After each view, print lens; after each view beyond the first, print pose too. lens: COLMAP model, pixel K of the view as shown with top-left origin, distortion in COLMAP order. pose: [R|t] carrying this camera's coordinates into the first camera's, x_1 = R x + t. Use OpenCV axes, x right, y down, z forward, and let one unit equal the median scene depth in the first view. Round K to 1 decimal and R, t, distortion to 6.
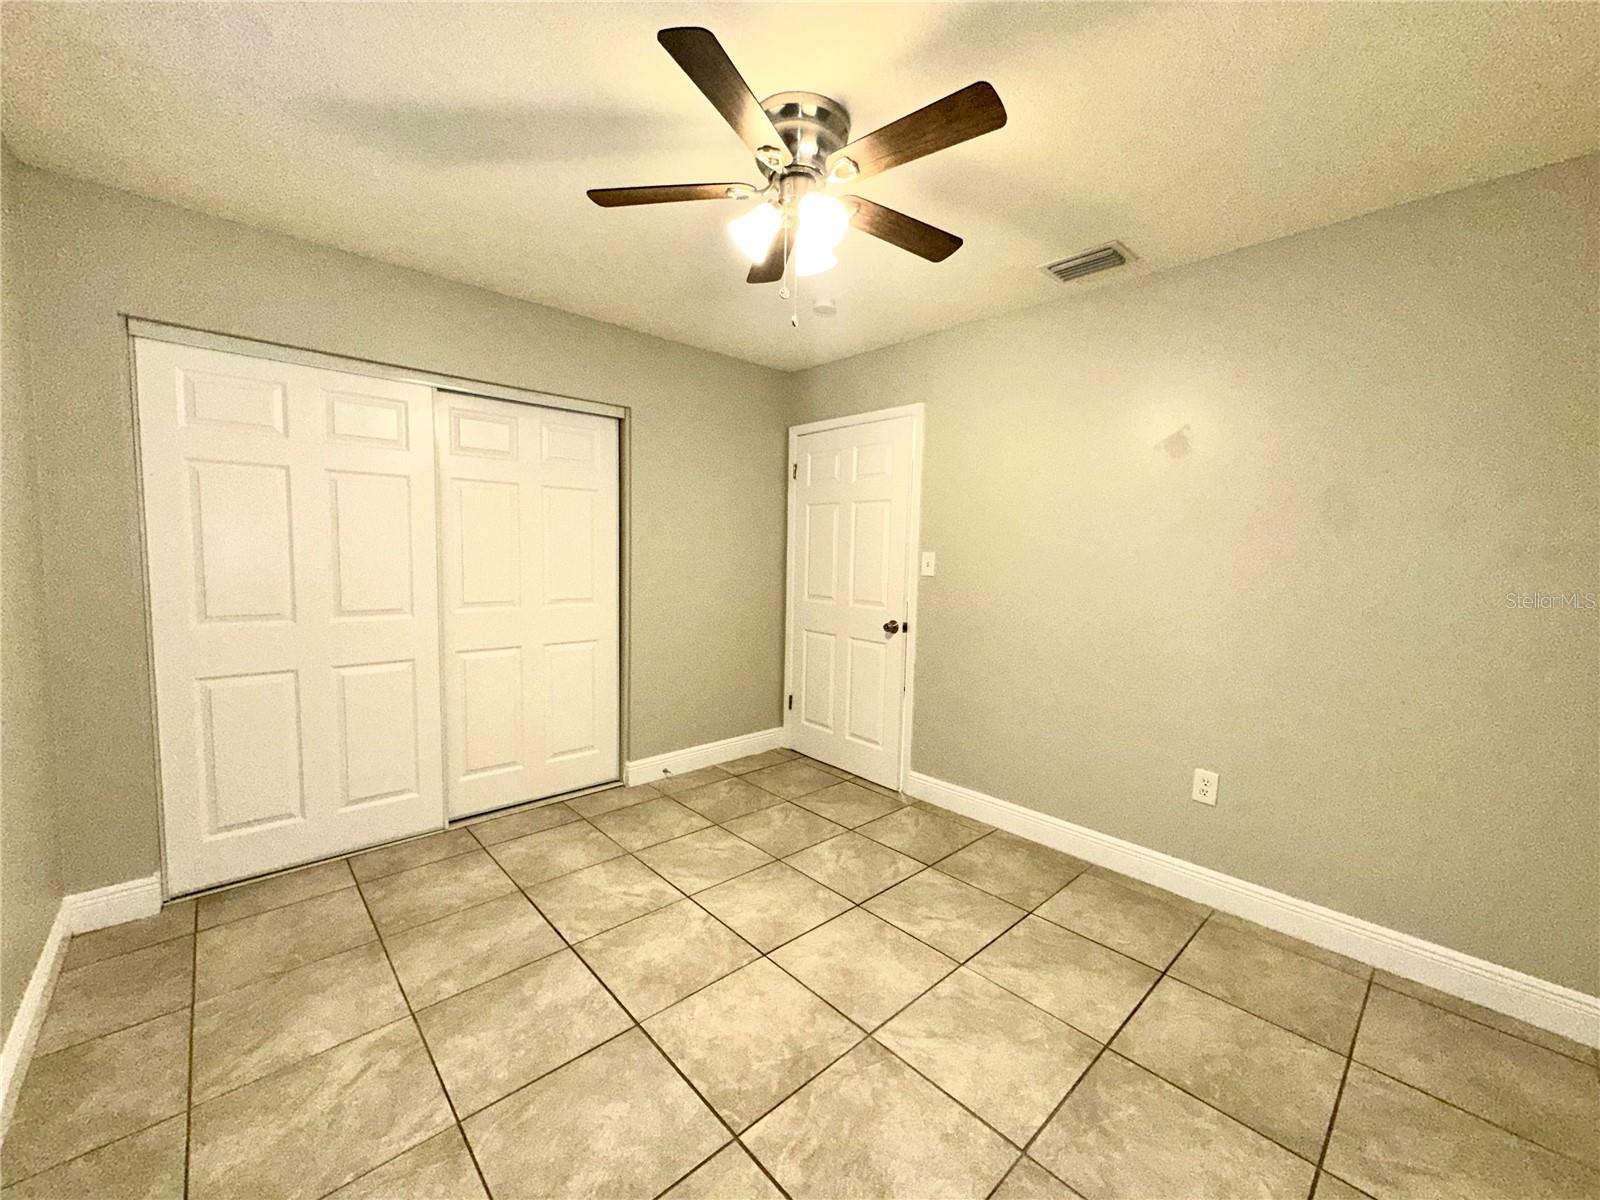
lens RADIAL K [[637.5, 0, 804.9], [0, 637.5, 599.5], [0, 0, 1]] dist [-0.001962, 0.000394]
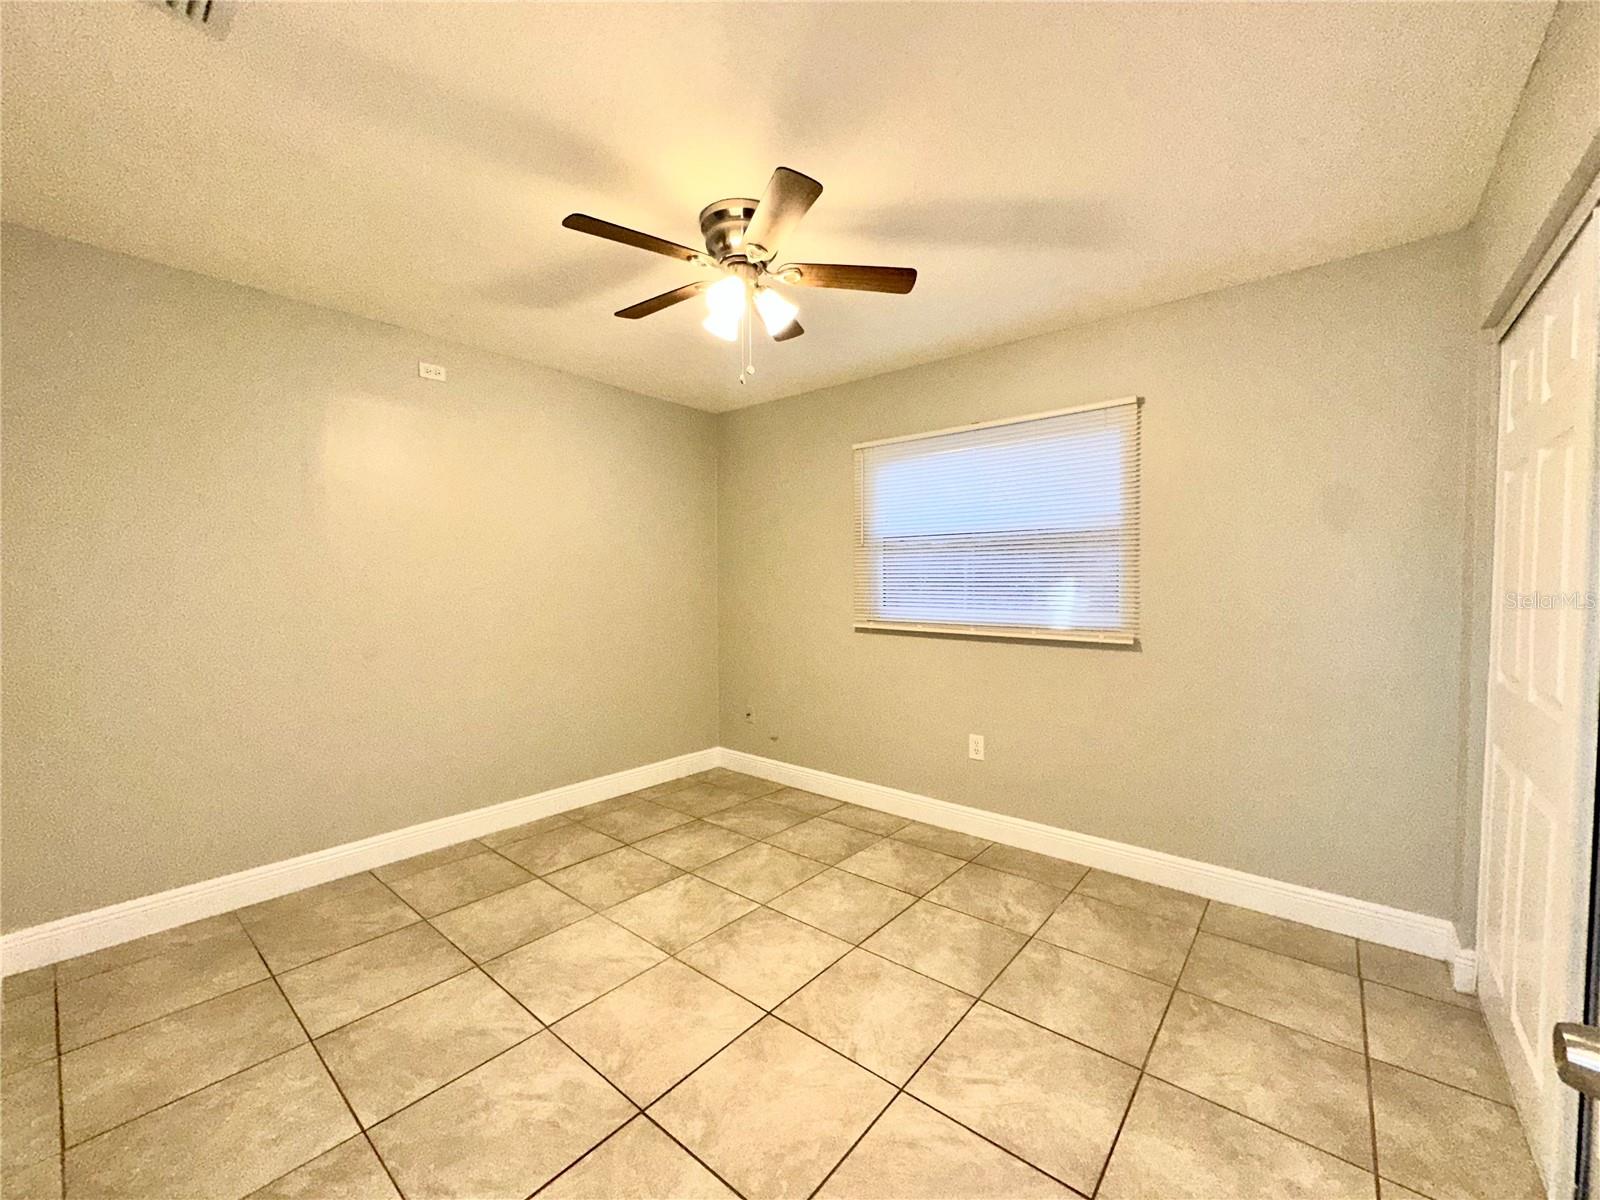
lens RADIAL K [[637.5, 0, 801.6], [0, 637.5, 604.0], [0, 0, 1]] dist [-0.001962, 0.000394]
pose [[-0.992118, -0.019027, -0.123852, 0.014554], [-0.032373, 0.993769, 0.106651, -0.124012], [0.121051, 0.109820, -0.986553, 1.866018]]
